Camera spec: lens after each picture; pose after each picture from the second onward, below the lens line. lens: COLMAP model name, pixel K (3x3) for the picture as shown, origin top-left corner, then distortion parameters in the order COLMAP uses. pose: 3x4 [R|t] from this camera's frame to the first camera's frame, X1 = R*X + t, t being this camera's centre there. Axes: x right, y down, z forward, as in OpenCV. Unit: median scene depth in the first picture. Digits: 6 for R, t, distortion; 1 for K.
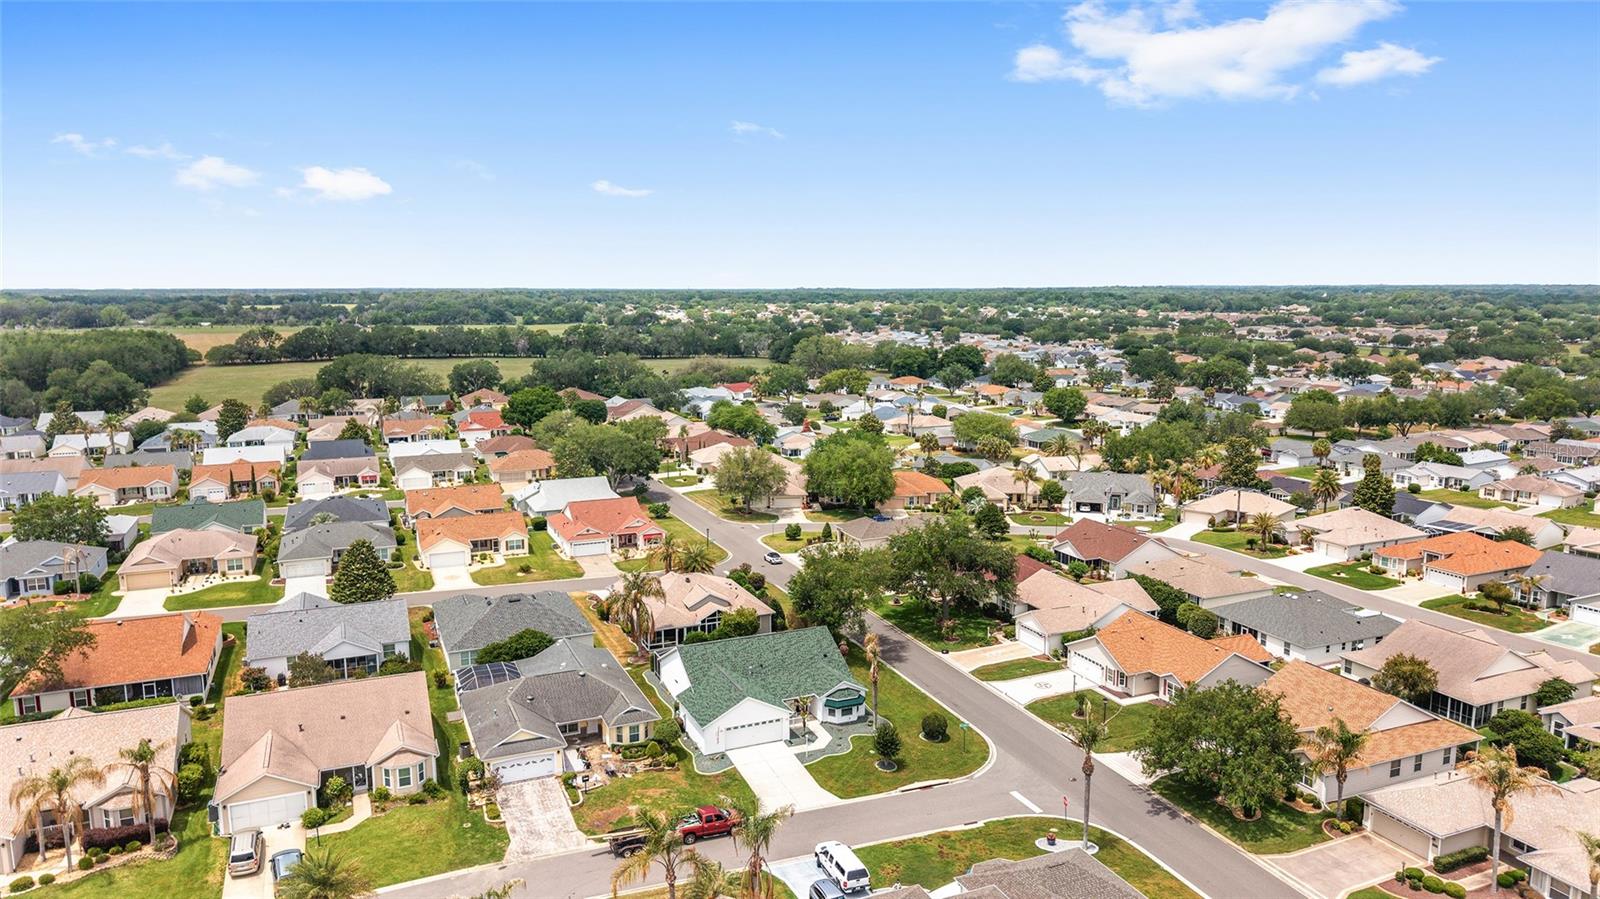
lens RADIAL K [[1071.3, 0, 808.0], [0, 1071.3, 446.9], [0, 0, 1]] dist [0.013610, -0.016296]
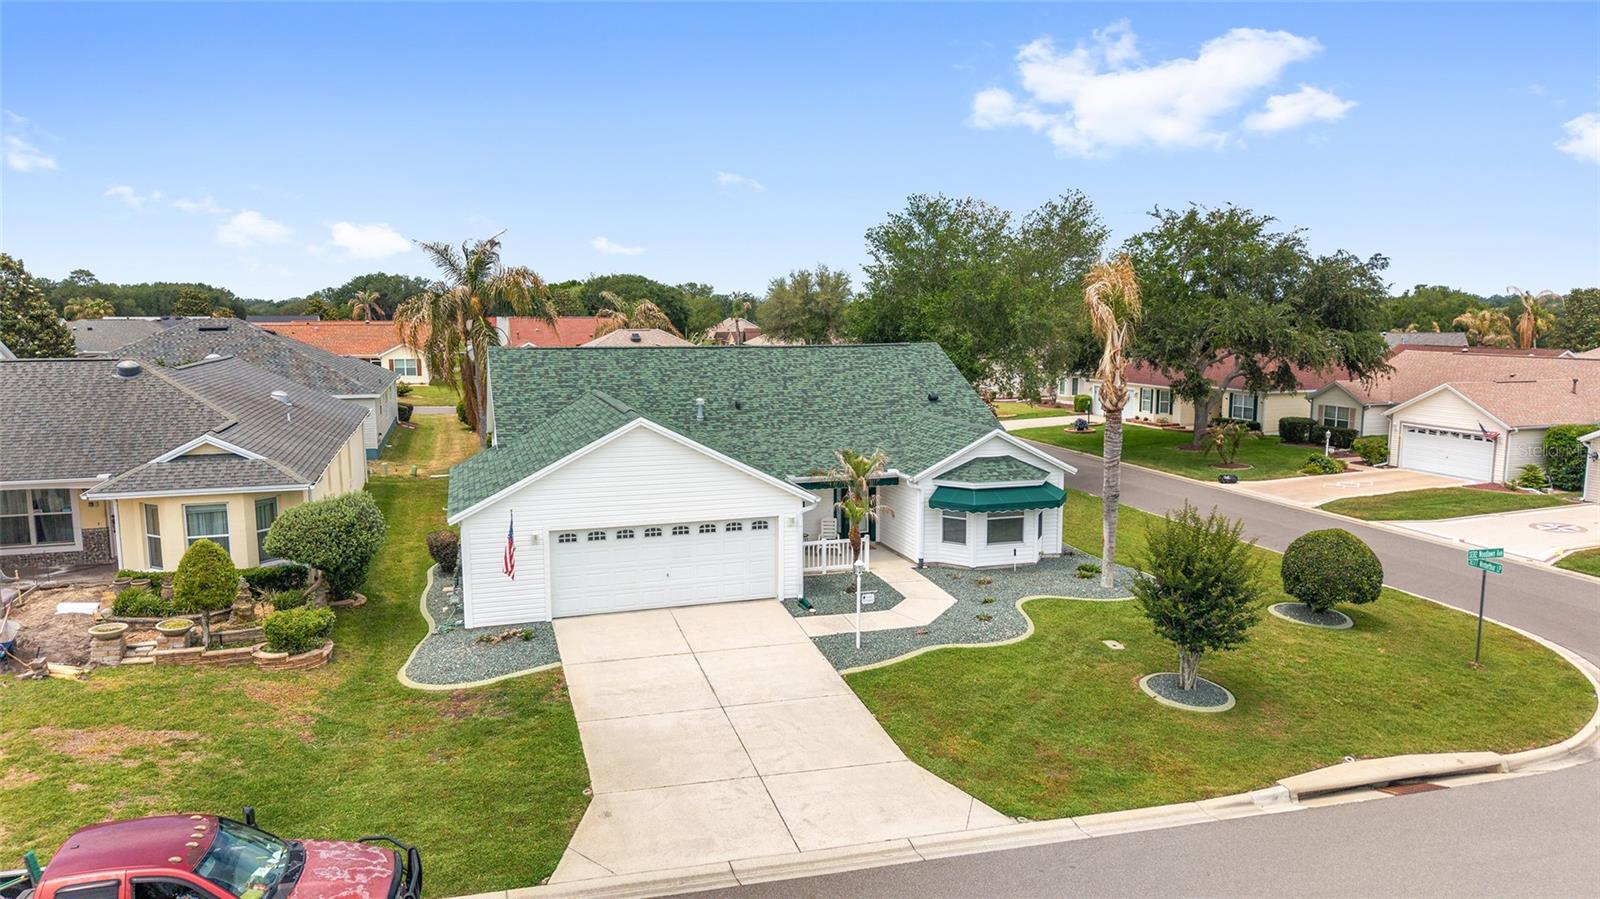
lens RADIAL K [[1071.3, 0, 808.0], [0, 1071.3, 462.3], [0, 0, 1]] dist [0.013610, -0.016296]
pose [[0.995018, 0.015841, -0.098432, 0.010706], [-0.016460, 0.999850, -0.005479, 0.230351], [0.098330, 0.007072, 0.995129, 0.696964]]
